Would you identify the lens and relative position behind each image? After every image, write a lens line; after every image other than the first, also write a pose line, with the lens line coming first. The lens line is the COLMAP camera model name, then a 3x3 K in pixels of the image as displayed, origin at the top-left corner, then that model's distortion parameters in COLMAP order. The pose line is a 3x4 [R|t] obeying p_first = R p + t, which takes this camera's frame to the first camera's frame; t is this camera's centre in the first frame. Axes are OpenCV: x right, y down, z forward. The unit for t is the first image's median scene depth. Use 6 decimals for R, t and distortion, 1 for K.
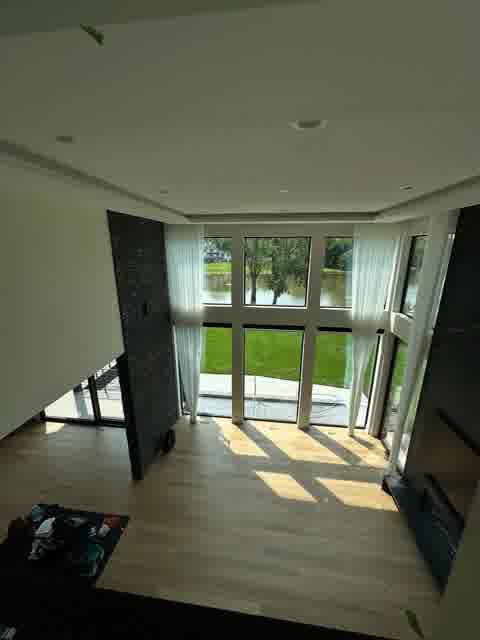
lens RADIAL K [[256.4, 0, 240.0], [0, 256.4, 320.0], [0, 0, 1]] dist [0.000442, -0.000083]
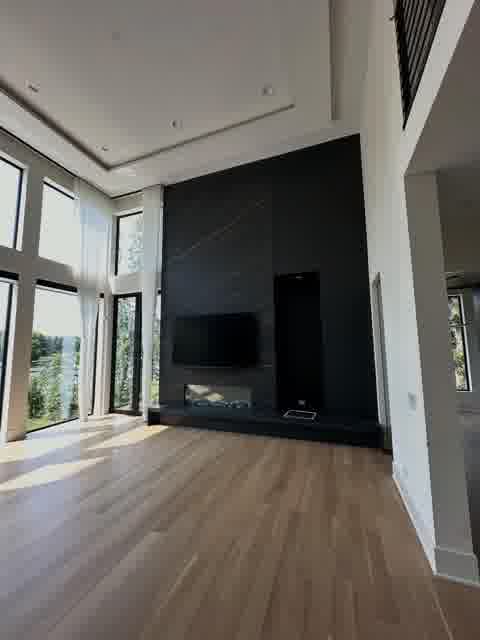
lens RADIAL K [[256.4, 0, 240.0], [0, 256.4, 320.0], [0, 0, 1]] dist [0.000442, -0.000083]
pose [[0.235608, 0.099426, 0.966749, -0.347739], [0.272795, 0.947994, -0.163980, 0.517705], [-0.932776, 0.302359, 0.196232, 0.344949]]
